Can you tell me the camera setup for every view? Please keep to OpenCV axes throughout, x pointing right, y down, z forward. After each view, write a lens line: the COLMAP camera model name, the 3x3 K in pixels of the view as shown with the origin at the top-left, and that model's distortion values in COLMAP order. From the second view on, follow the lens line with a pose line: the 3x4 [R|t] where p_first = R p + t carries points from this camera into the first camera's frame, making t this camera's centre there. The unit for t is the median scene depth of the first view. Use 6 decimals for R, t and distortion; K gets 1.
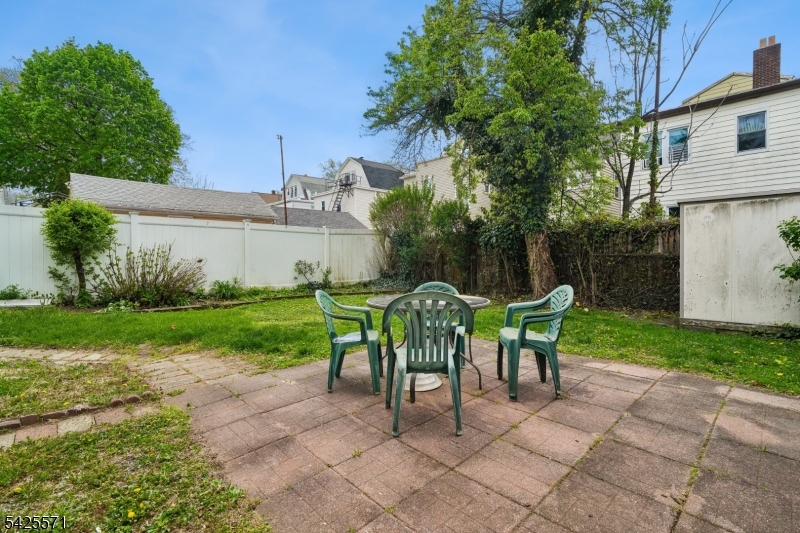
lens RADIAL K [[369.4, 0, 398.0], [0, 369.4, 266.5], [0, 0, 1]] dist [-0.000511, -0.000773]
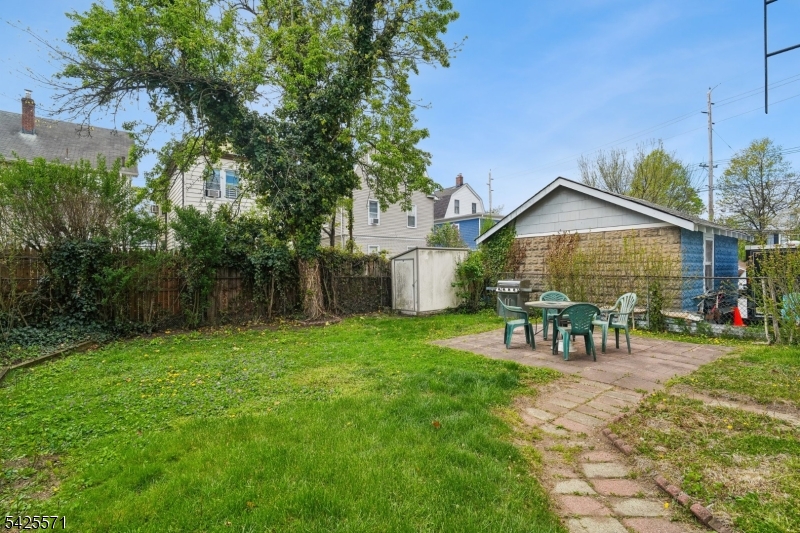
lens RADIAL K [[369.4, 0, 398.0], [0, 369.4, 266.5], [0, 0, 1]] dist [-0.000511, -0.000773]
pose [[0.093528, 0.021881, 0.995376, -0.859235], [0.036404, 0.999015, -0.025382, -0.031476], [-0.994951, 0.038610, 0.092639, 0.760414]]
